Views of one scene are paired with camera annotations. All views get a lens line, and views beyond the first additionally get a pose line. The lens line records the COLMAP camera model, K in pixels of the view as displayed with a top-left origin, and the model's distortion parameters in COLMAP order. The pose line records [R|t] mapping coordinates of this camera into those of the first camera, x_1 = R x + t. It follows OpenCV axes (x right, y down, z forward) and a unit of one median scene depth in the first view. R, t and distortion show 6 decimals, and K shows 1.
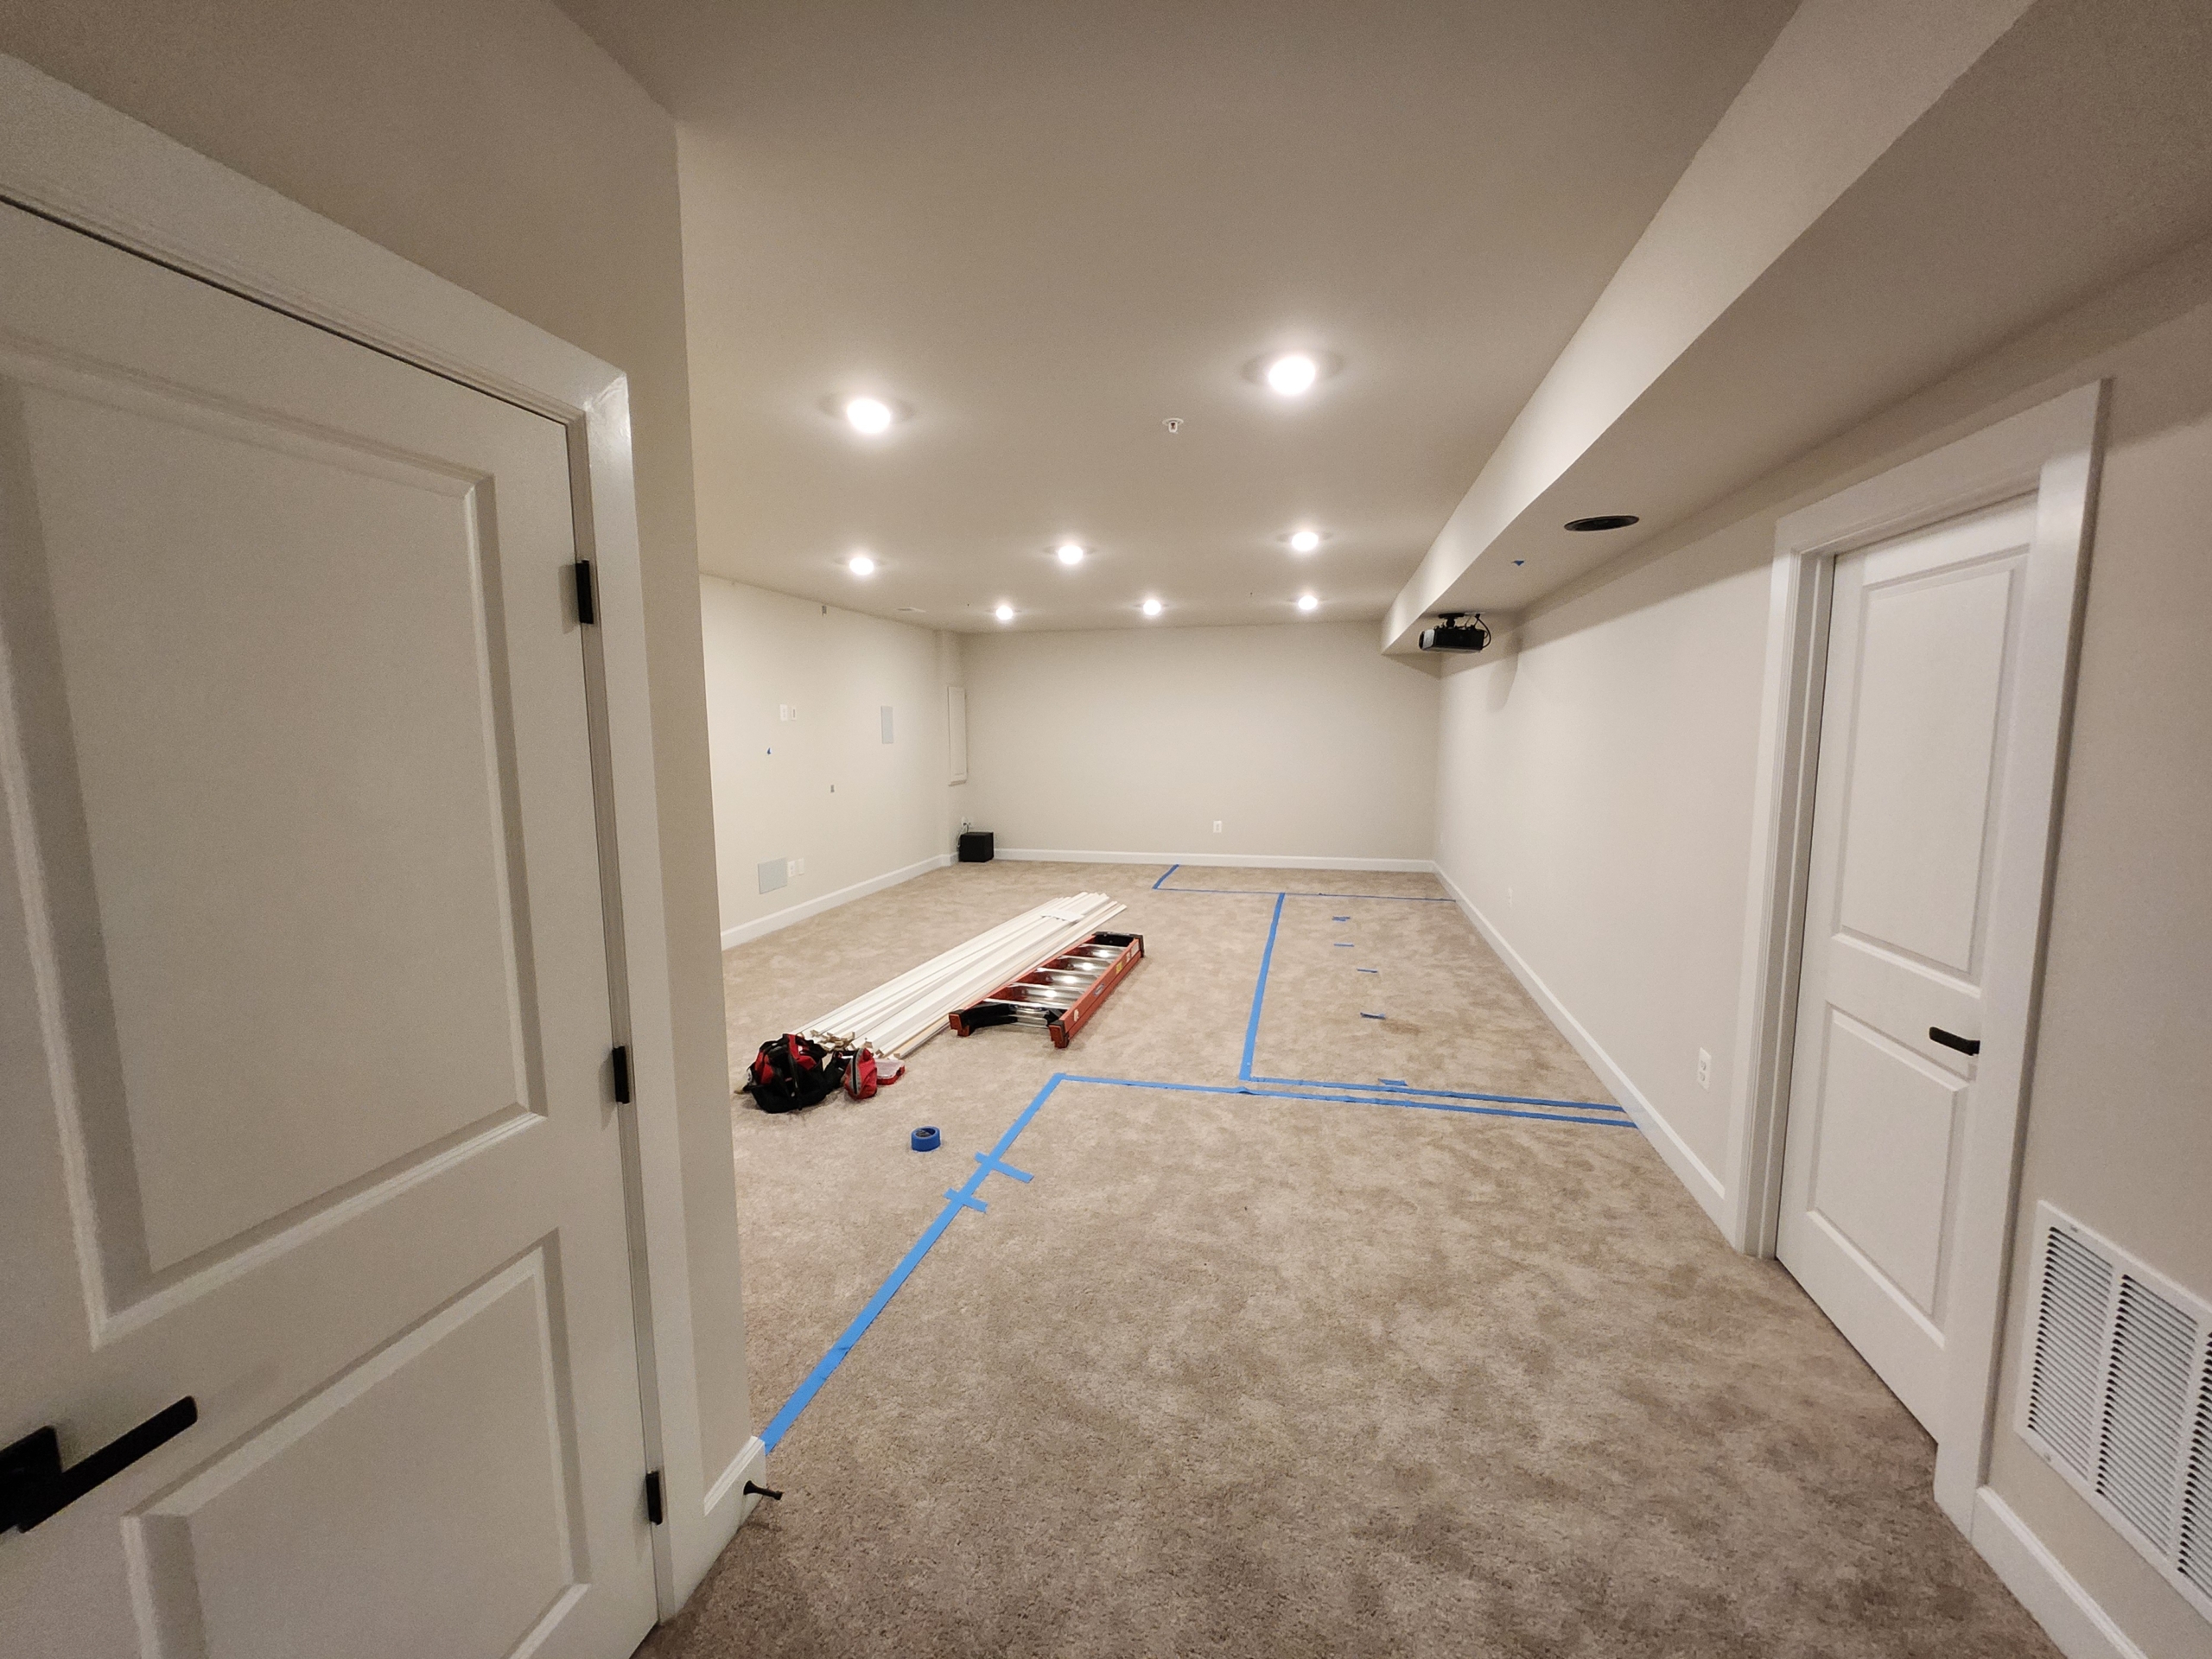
lens RADIAL K [[869.7, 0, 1121.9], [0, 869.7, 827.5], [0, 0, 1]] dist [-0.002421, -0.000232]
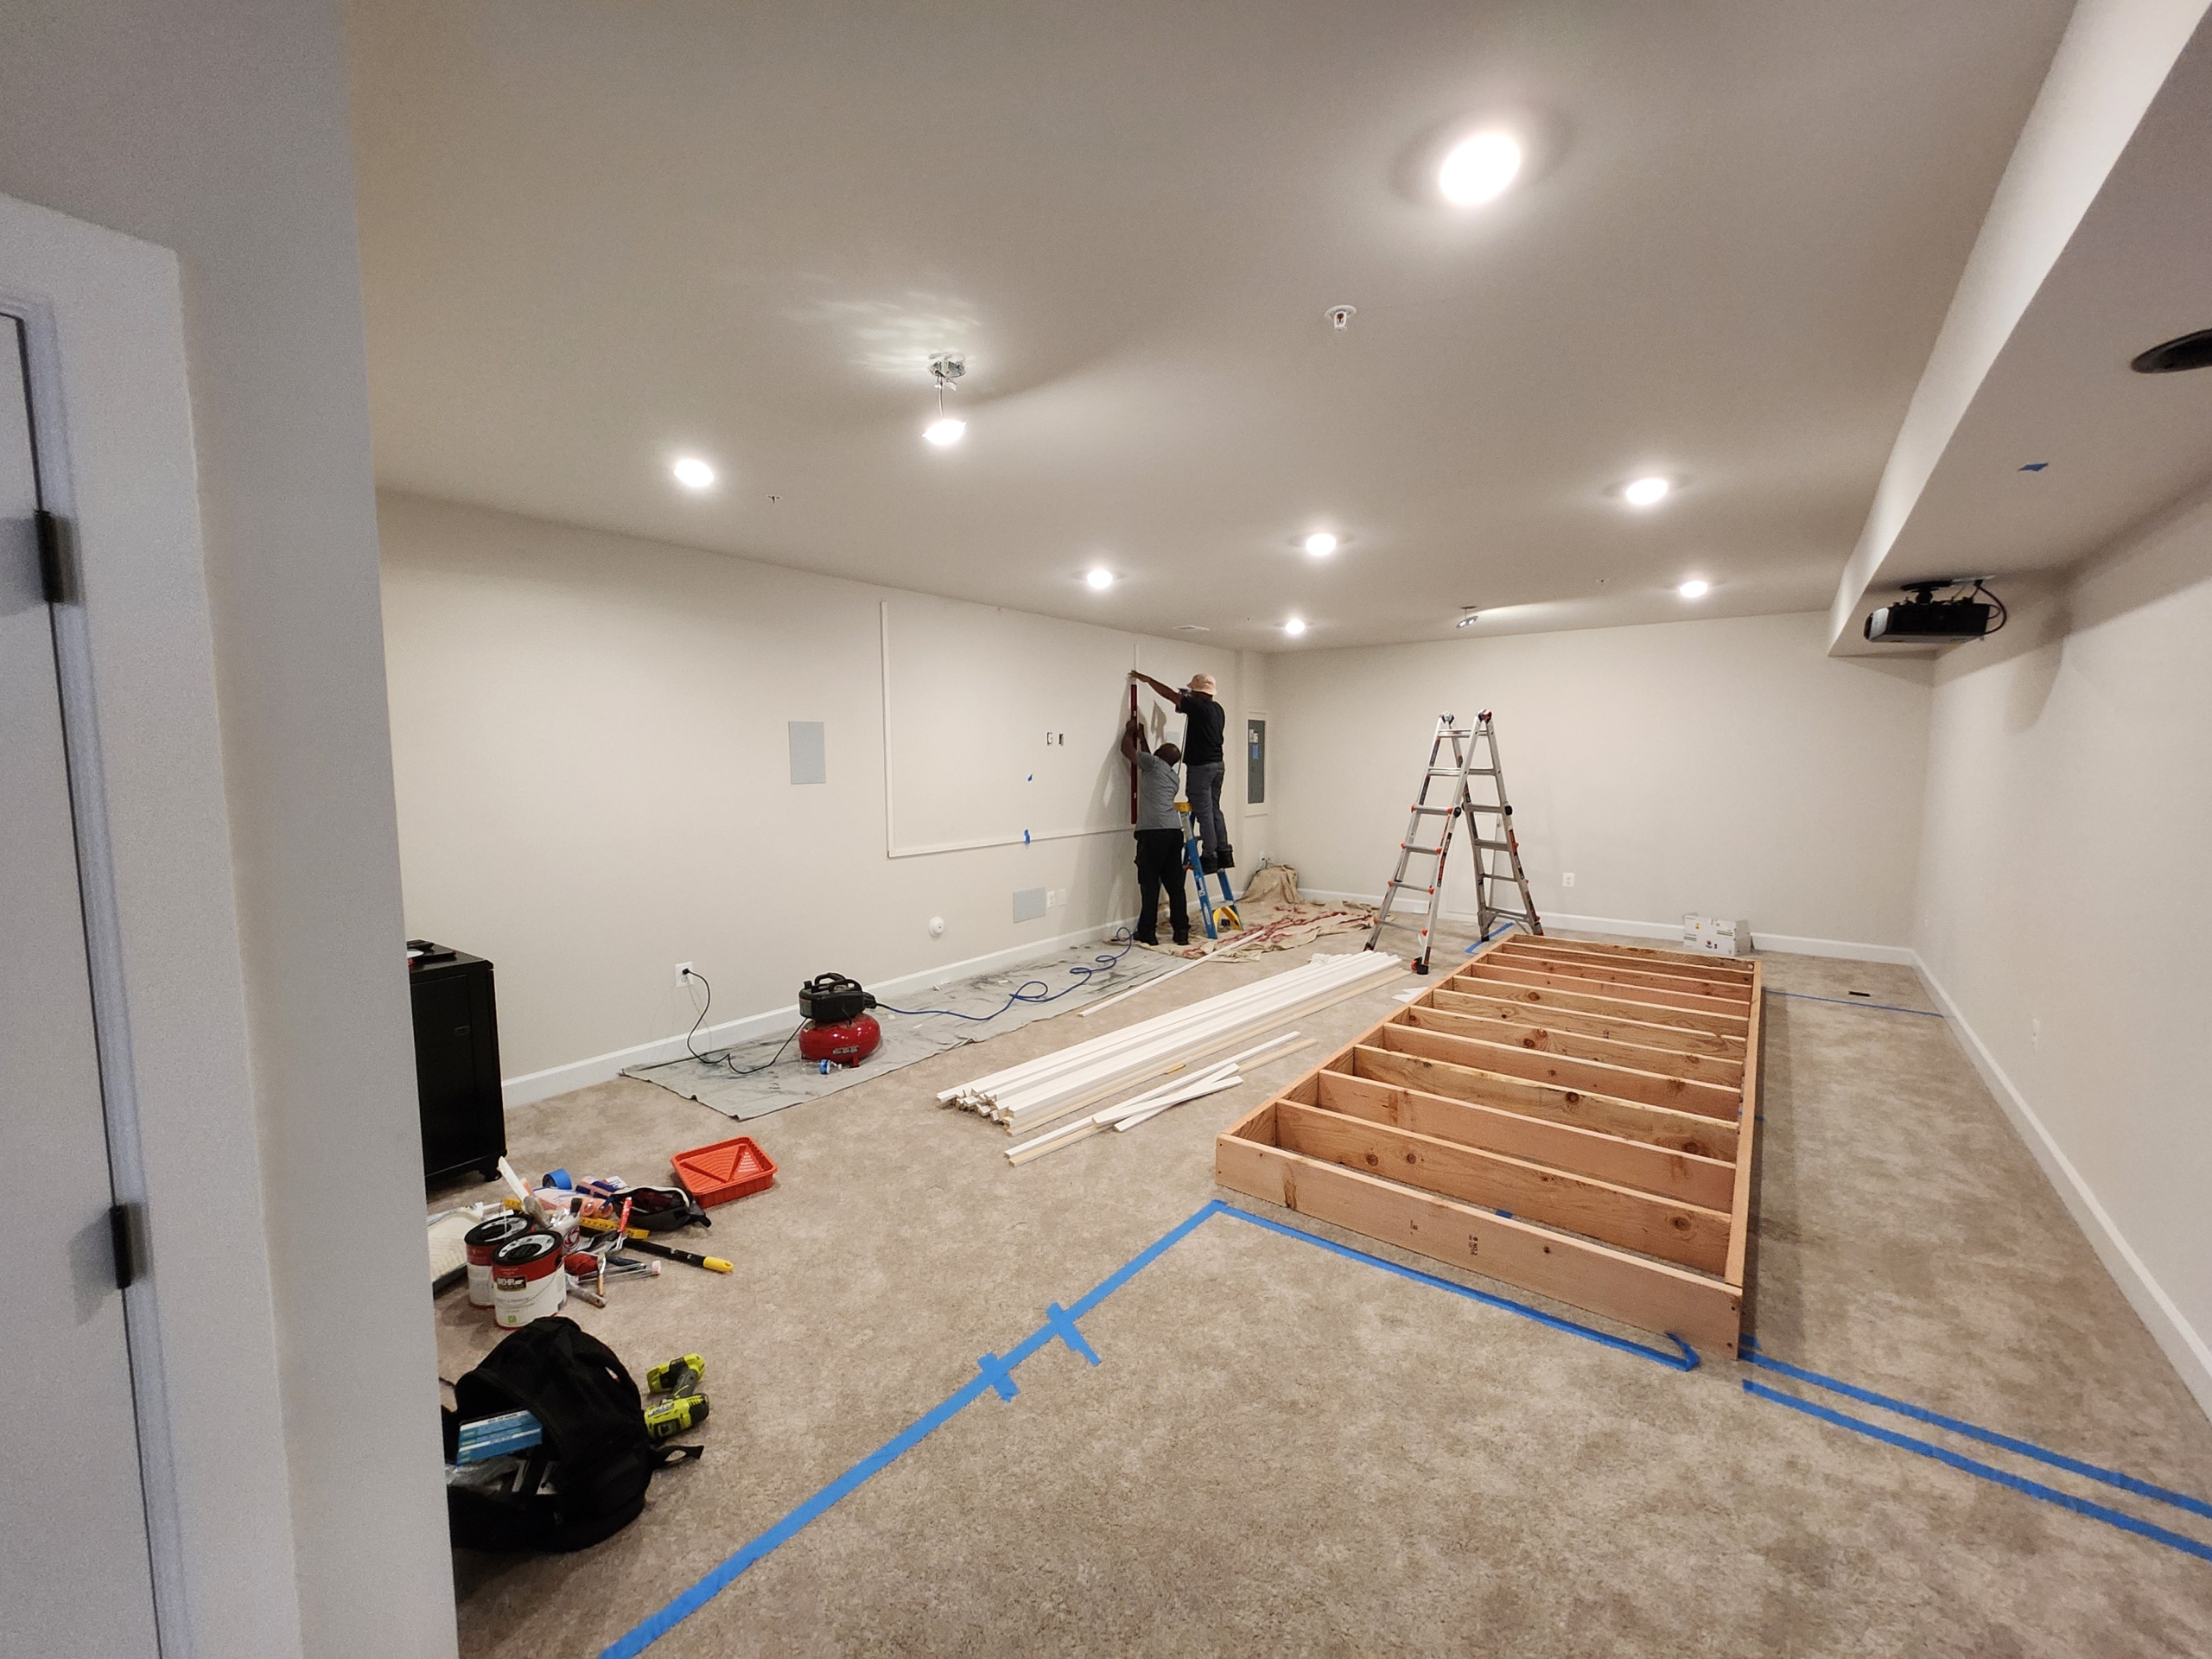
lens RADIAL K [[869.7, 0, 1121.9], [0, 869.7, 827.5], [0, 0, 1]] dist [-0.002421, -0.000232]
pose [[0.909004, 0.039979, -0.414865, 0.113107], [-0.052844, 0.998411, -0.019572, -0.021235], [0.413423, 0.039714, 0.909672, 0.179090]]
